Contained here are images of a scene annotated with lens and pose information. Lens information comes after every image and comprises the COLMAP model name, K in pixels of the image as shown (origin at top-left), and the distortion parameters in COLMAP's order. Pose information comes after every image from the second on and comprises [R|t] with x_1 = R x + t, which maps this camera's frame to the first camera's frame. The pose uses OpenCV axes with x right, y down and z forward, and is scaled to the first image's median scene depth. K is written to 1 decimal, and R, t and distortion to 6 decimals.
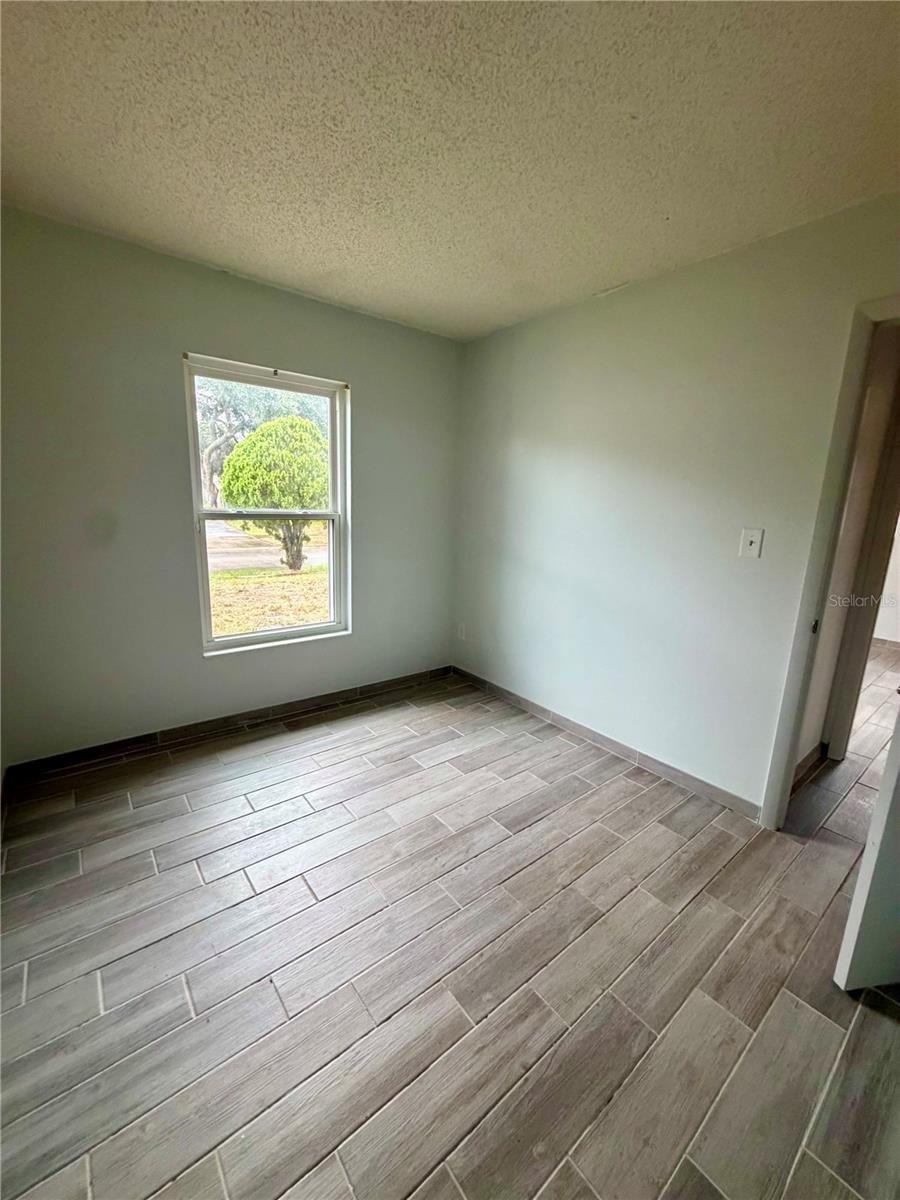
lens RADIAL K [[478.6, 0, 449.7], [0, 478.6, 596.8], [0, 0, 1]] dist [-0.001141, 0.000505]
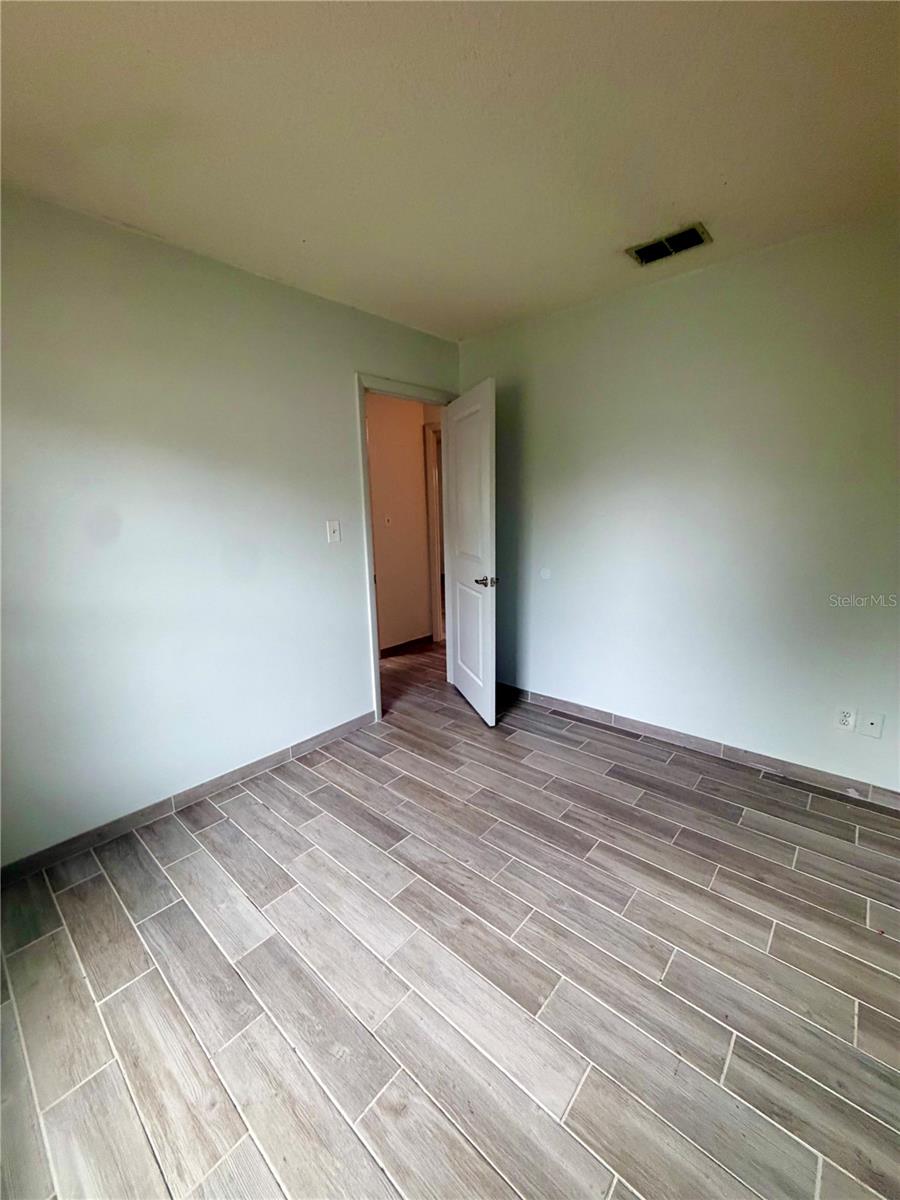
lens RADIAL K [[478.6, 0, 449.6], [0, 478.6, 597.8], [0, 0, 1]] dist [-0.001141, 0.000505]
pose [[-0.170993, -0.221477, 0.960057, -0.728278], [0.213595, 0.942903, 0.255562, -0.209509], [-0.961841, 0.248762, -0.113923, 0.898808]]
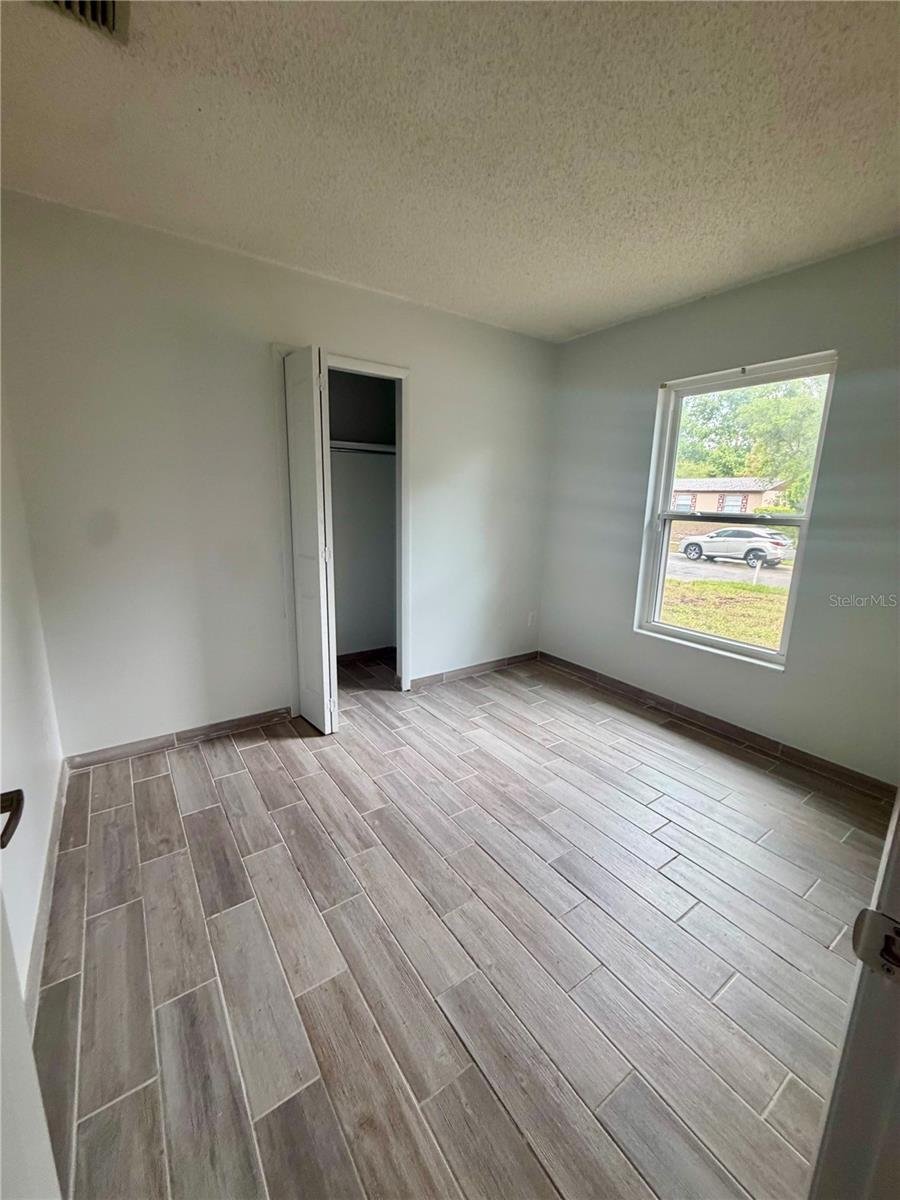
lens RADIAL K [[478.6, 0, 450.1], [0, 478.6, 598.2], [0, 0, 1]] dist [-0.001141, 0.000505]
pose [[-0.060559, 0.167764, -0.983965, 0.915640], [-0.223887, 0.958375, 0.177180, -0.086215], [0.972732, 0.231027, -0.020478, 0.718014]]
